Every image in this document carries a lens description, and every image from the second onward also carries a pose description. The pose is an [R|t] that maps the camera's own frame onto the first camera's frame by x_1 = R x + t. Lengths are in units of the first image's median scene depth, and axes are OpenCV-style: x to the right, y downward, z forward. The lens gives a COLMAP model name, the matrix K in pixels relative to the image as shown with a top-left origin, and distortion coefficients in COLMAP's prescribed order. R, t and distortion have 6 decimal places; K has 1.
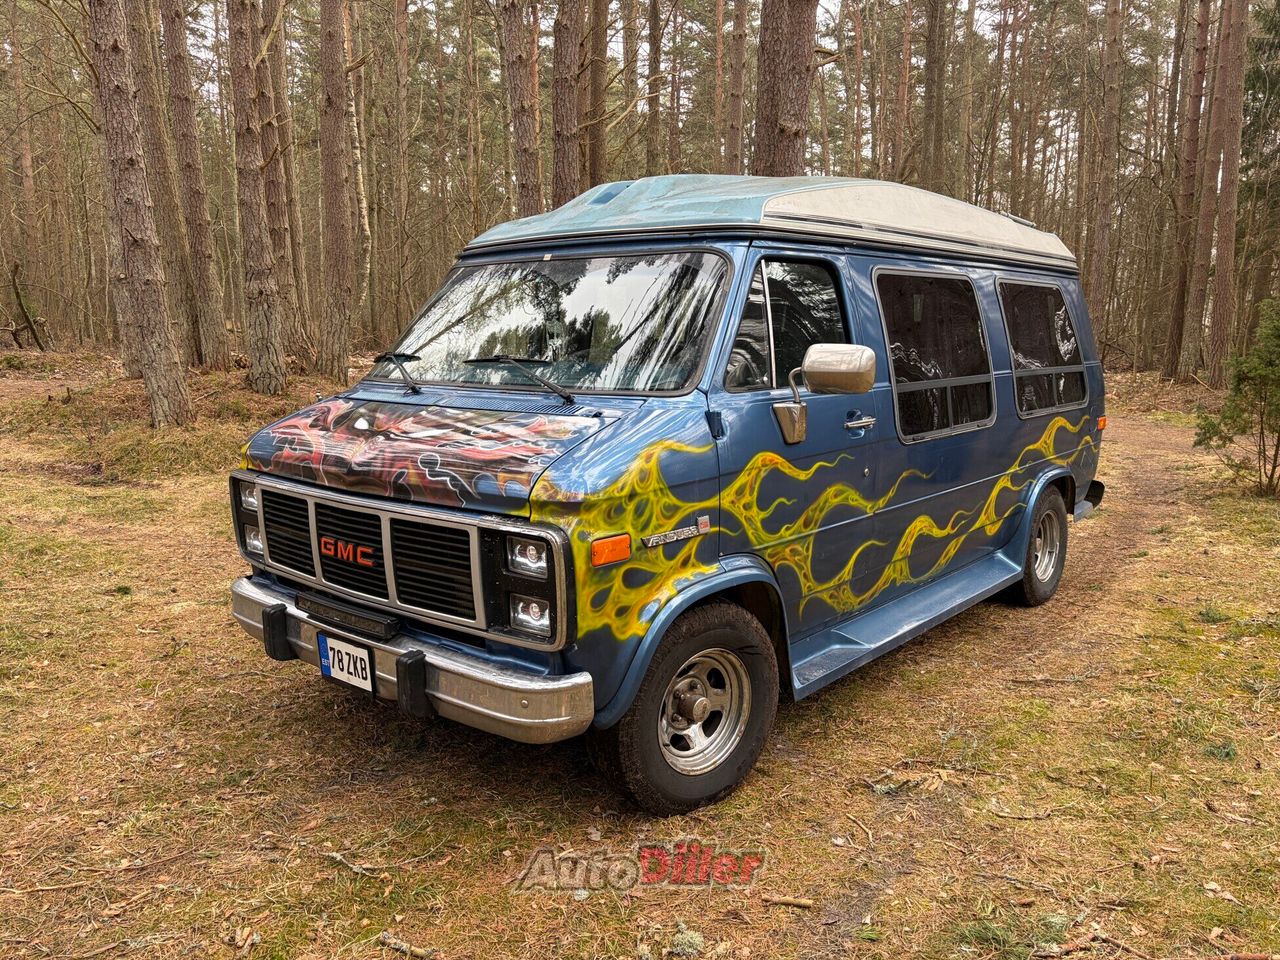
lens RADIAL K [[981.0, 0, 643.9], [0, 981.0, 486.1], [0, 0, 1]] dist [0.029138, -0.014846]
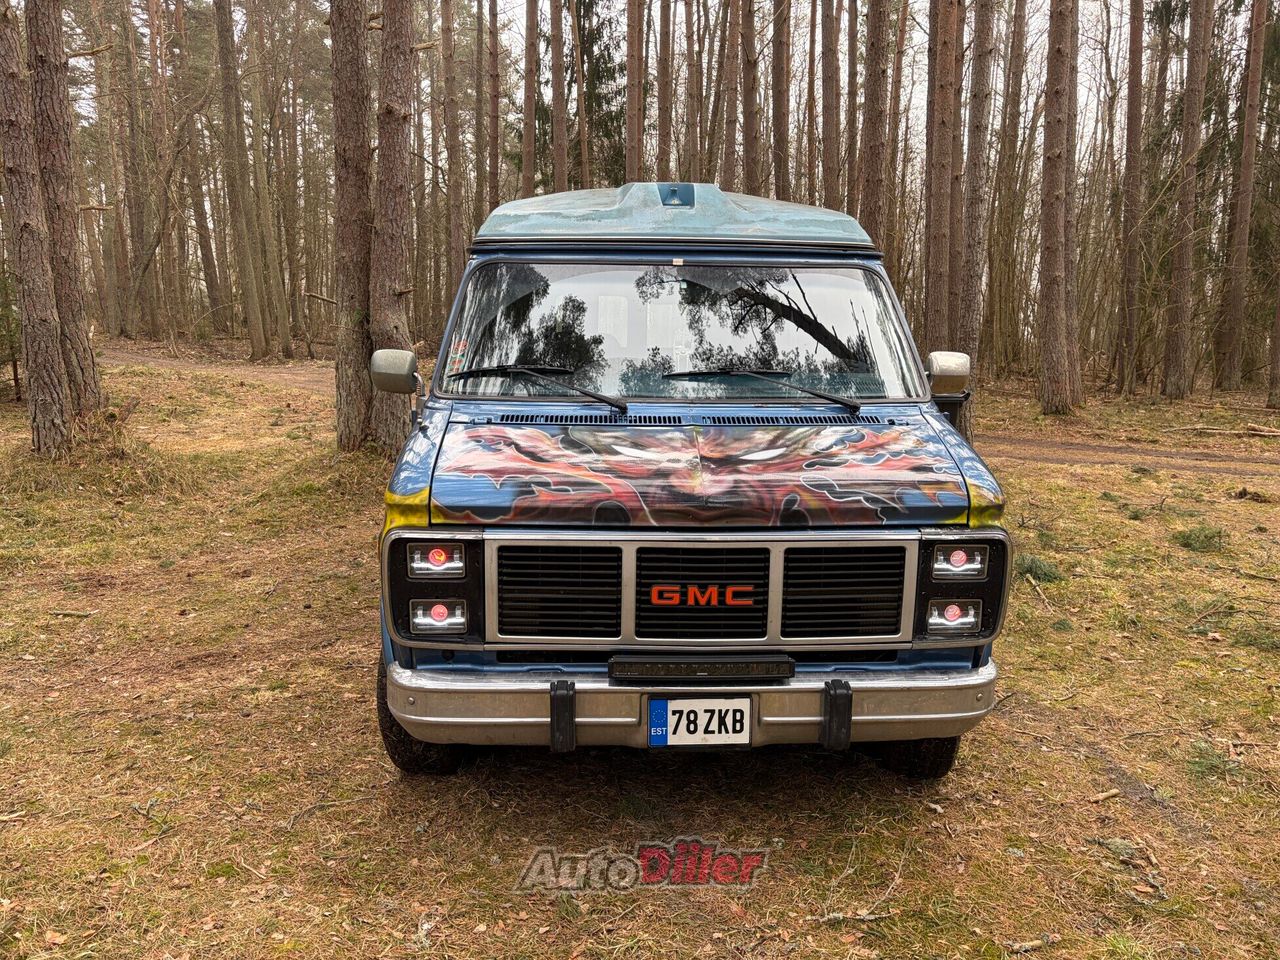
lens RADIAL K [[981.0, 0, 643.9], [0, 981.0, 486.1], [0, 0, 1]] dist [0.029138, -0.014846]
pose [[0.723611, -0.104216, 0.682295, -0.966846], [0.092778, 0.994250, 0.053469, -0.086616], [-0.683944, 0.024611, 0.729119, 0.409944]]
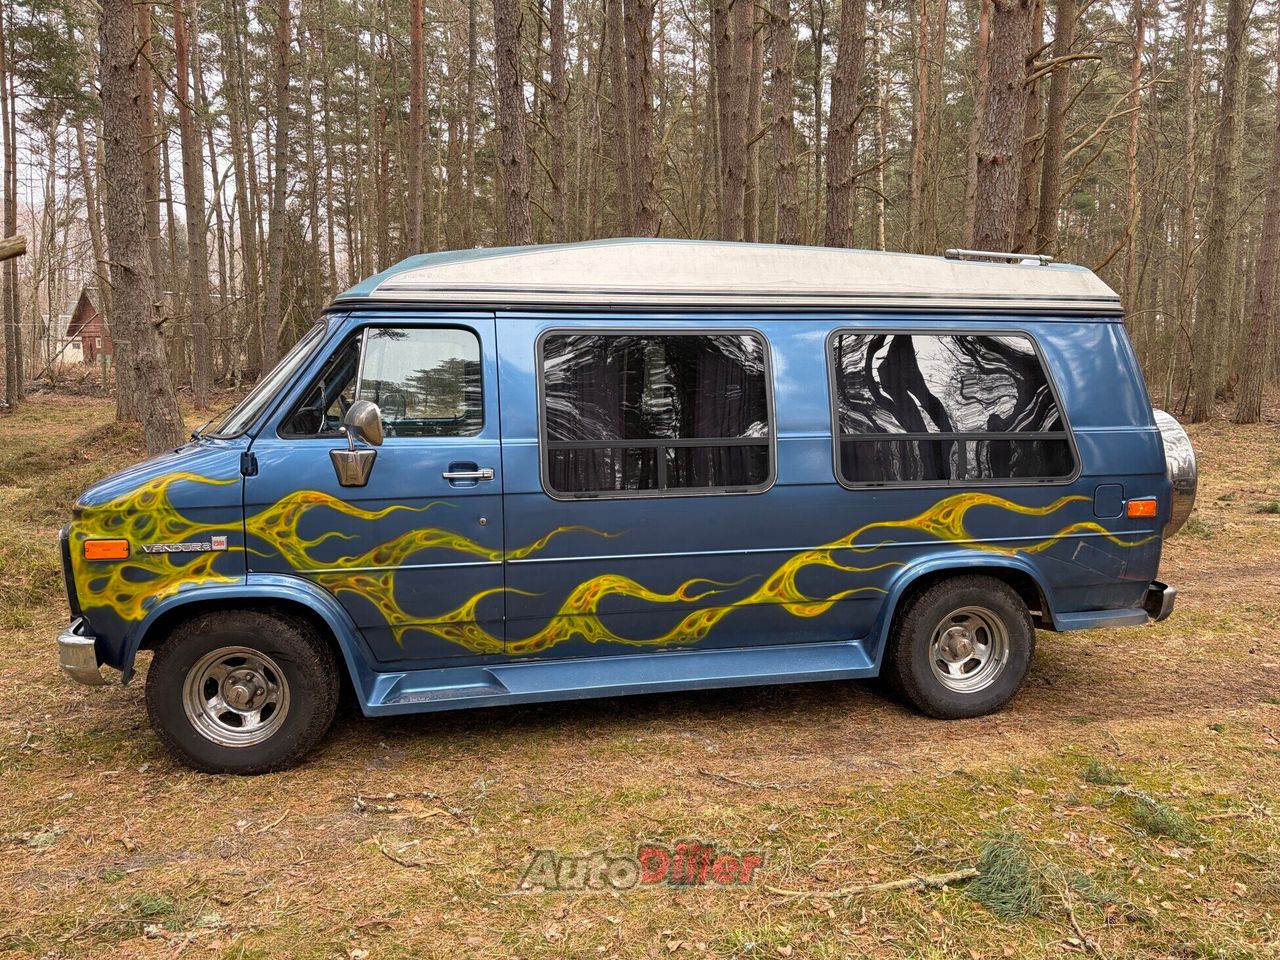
lens RADIAL K [[981.0, 0, 643.9], [0, 981.0, 486.1], [0, 0, 1]] dist [0.029138, -0.014846]
pose [[0.800893, 0.073073, -0.594333, 1.202973], [-0.097769, 0.995165, -0.009392, -0.071628], [0.590773, 0.065629, 0.804164, 0.303019]]
